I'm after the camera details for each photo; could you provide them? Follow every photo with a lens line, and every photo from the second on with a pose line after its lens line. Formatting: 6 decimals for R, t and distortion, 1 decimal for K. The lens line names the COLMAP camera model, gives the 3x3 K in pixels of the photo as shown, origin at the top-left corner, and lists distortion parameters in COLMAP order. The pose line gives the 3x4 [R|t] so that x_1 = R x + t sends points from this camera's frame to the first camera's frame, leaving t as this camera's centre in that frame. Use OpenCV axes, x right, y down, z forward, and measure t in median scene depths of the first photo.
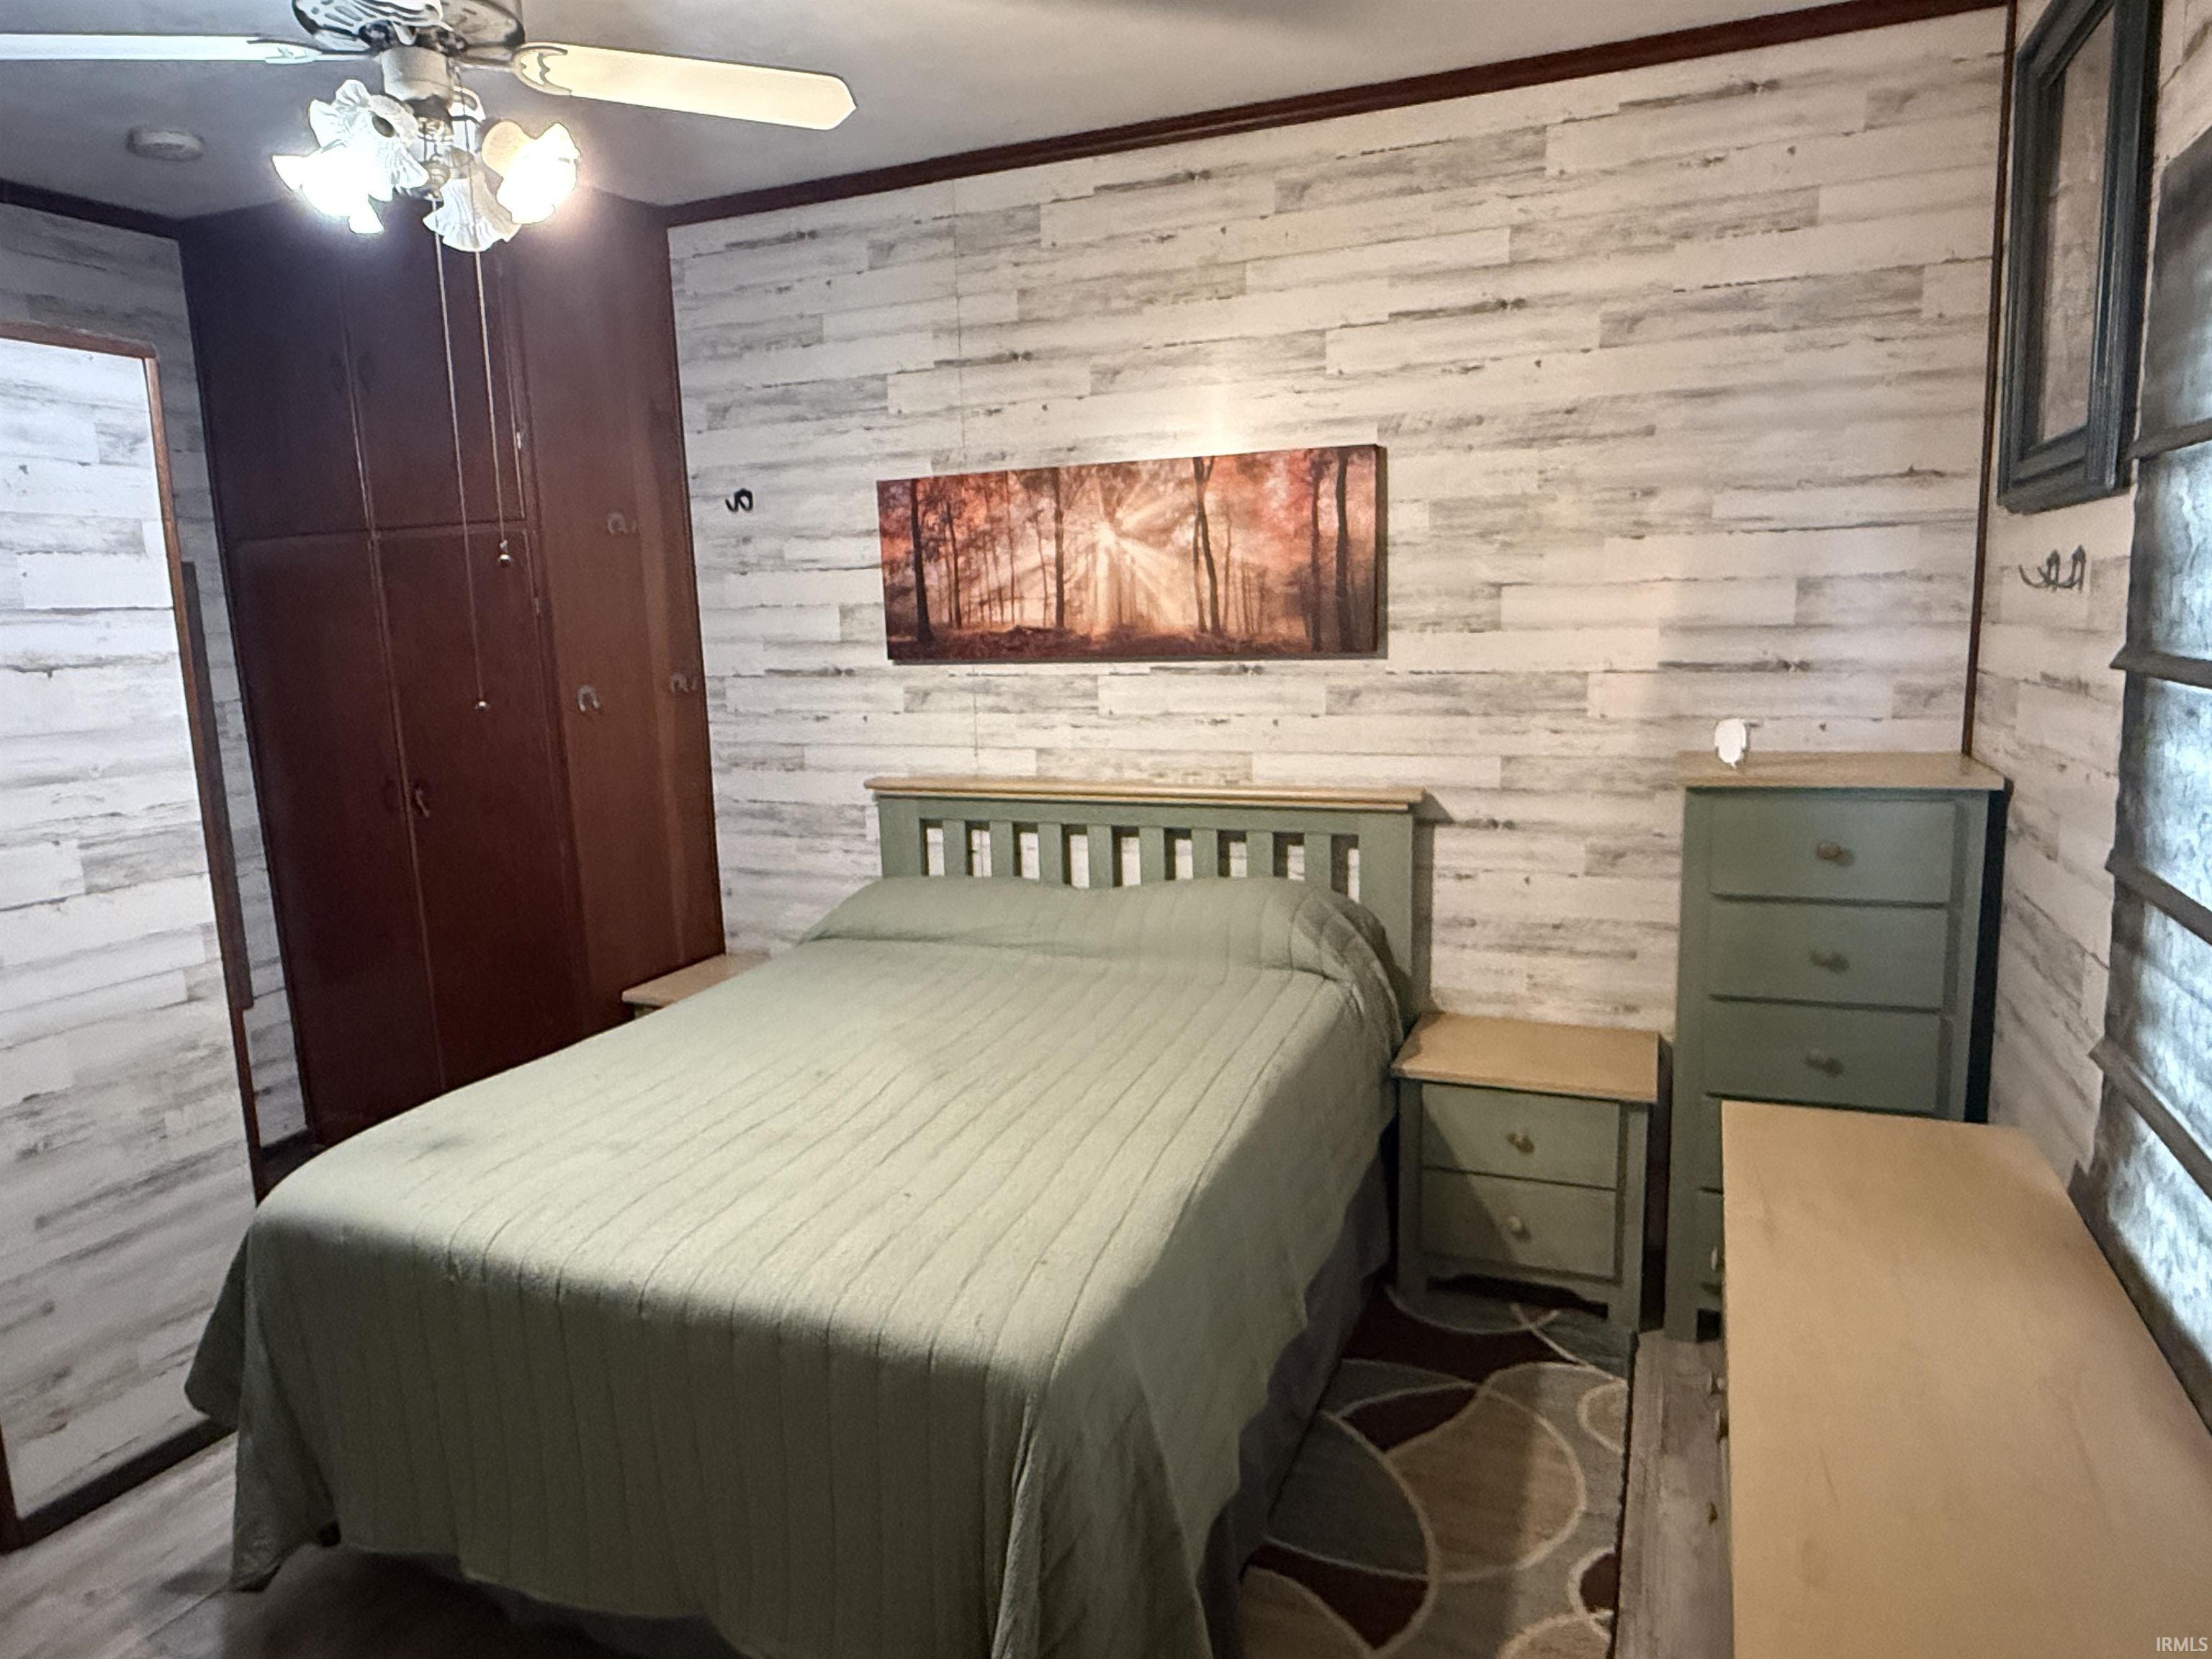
lens RADIAL K [[1378.2, 0, 1108.2], [0, 1378.2, 856.9], [0, 0, 1]] dist [0.001374, 0.000386]
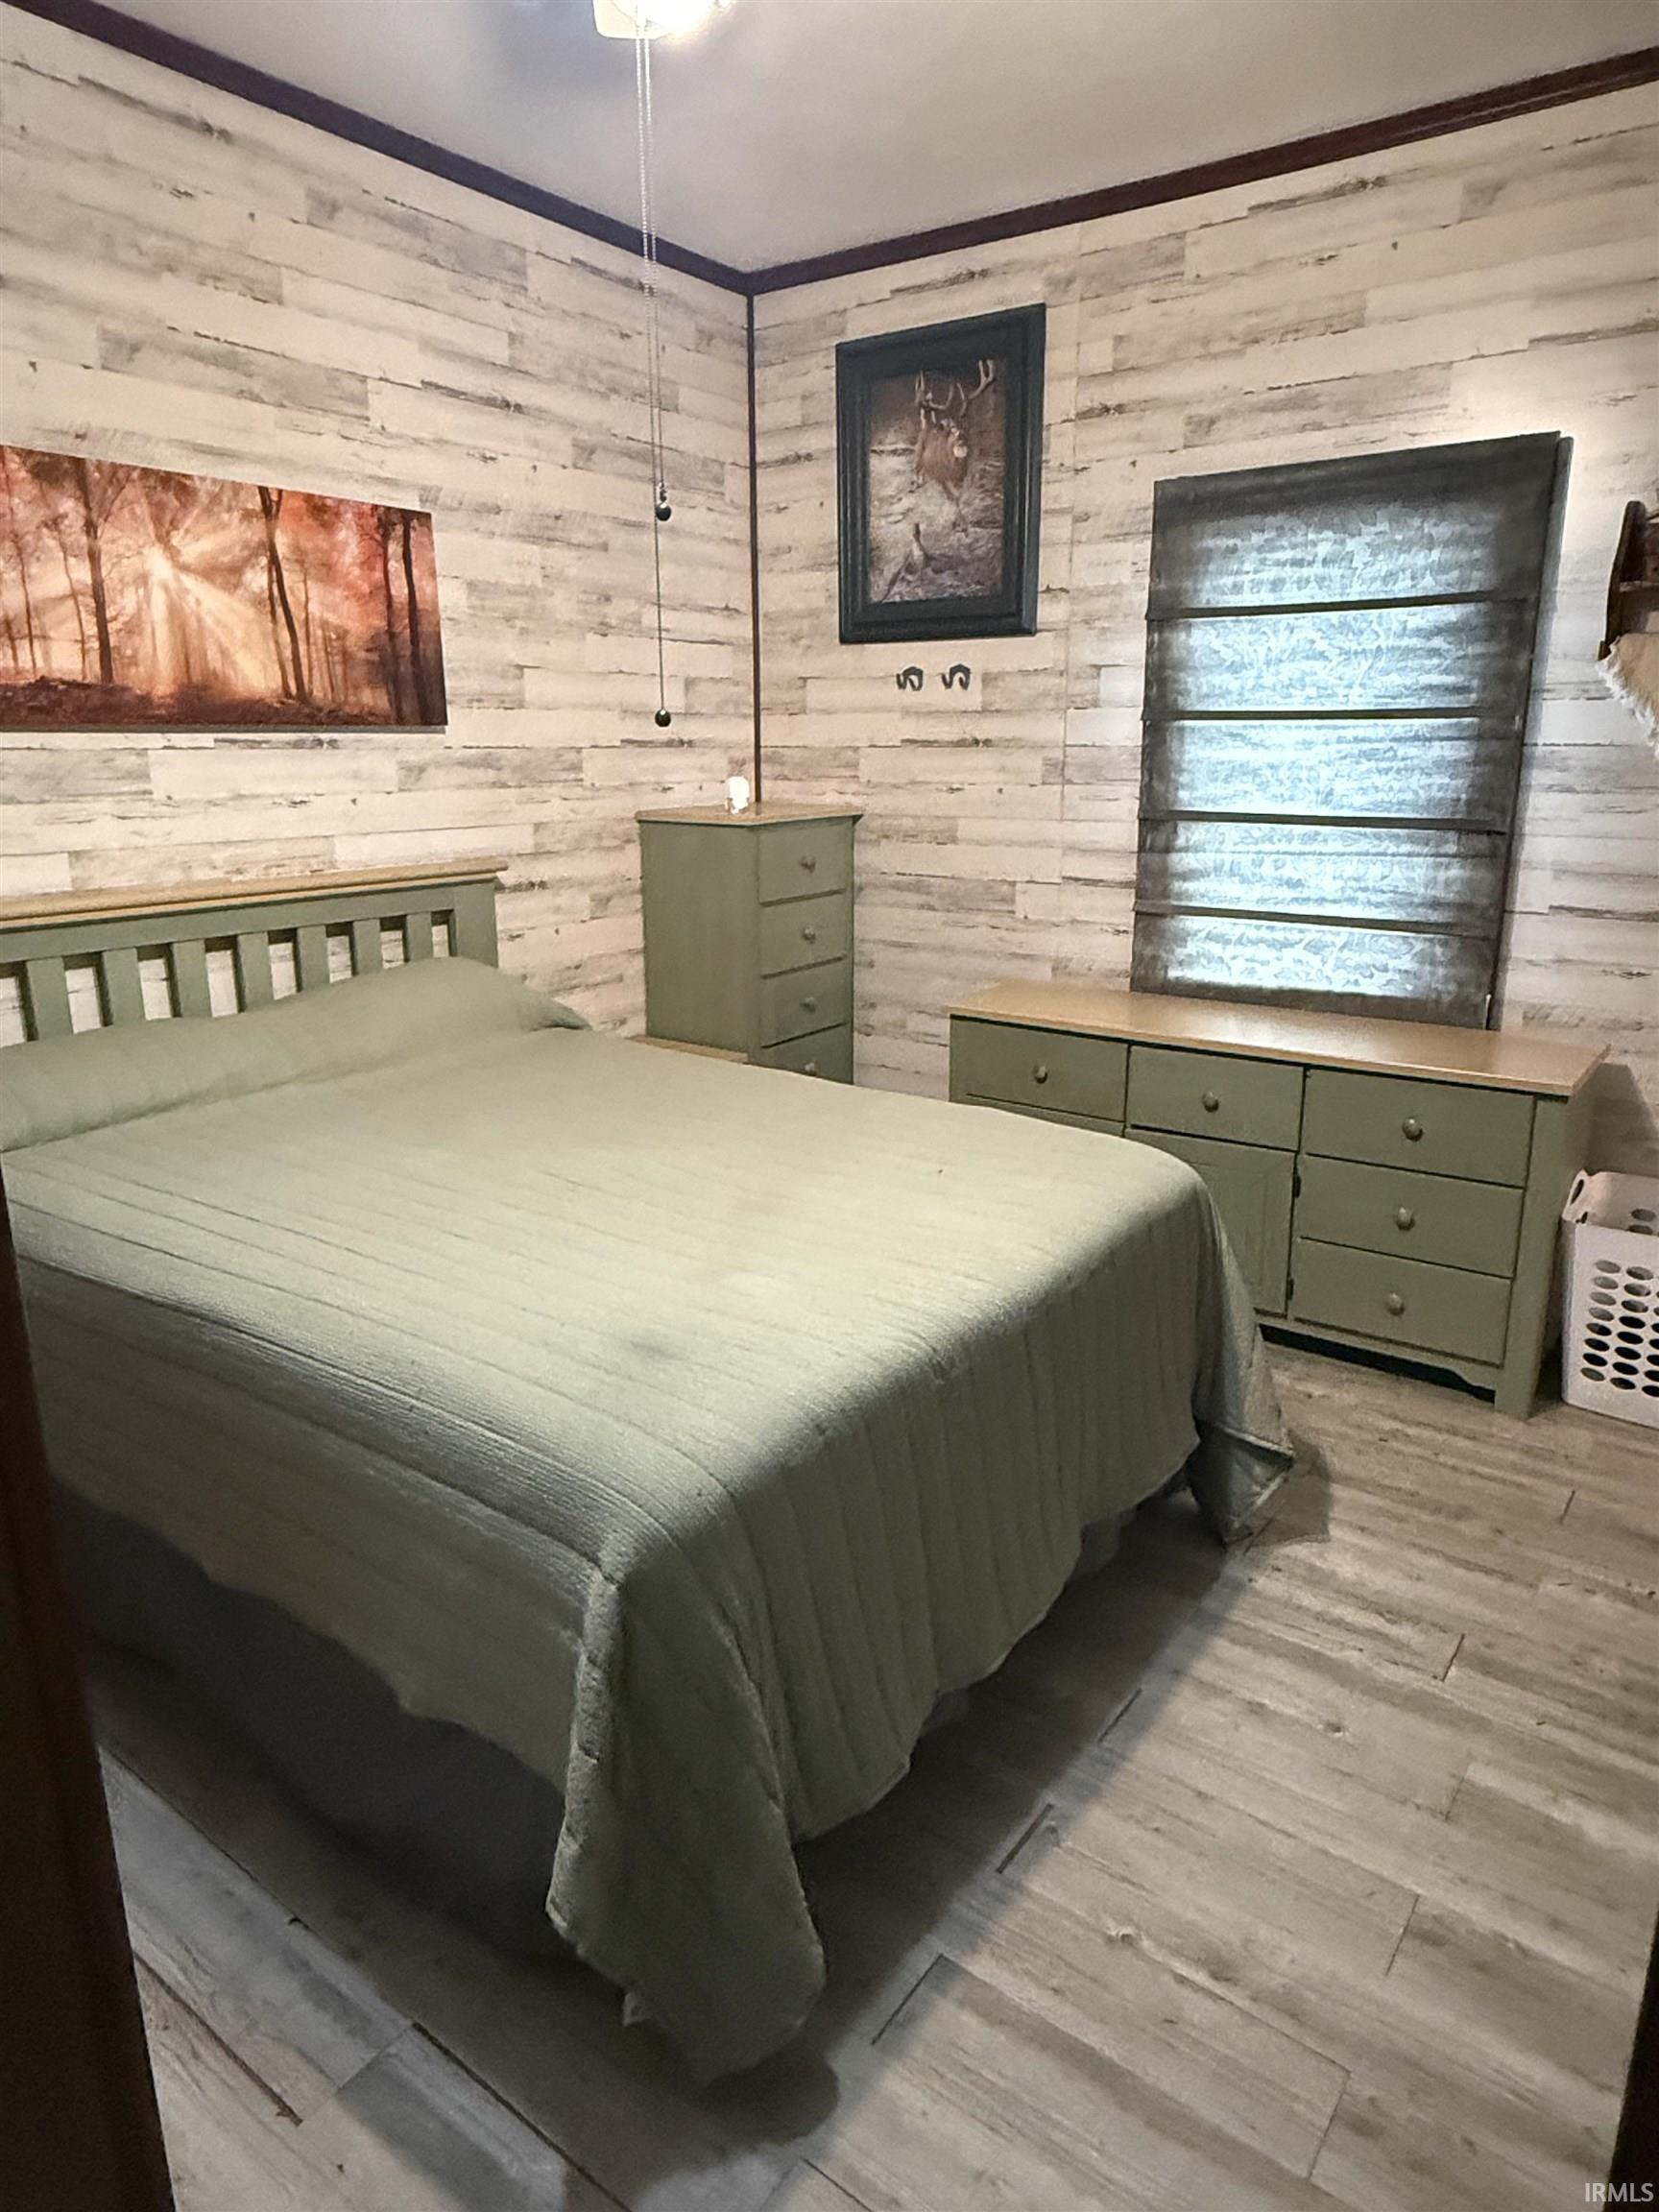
lens RADIAL K [[1378.2, 0, 826.4], [0, 1378.2, 1113.8], [0, 0, 1]] dist [0.001374, 0.000386]
pose [[0.229740, -0.230084, 0.945664, -0.747942], [0.162379, 0.967096, 0.195851, -0.023958], [-0.959611, 0.108562, 0.259542, 0.478485]]
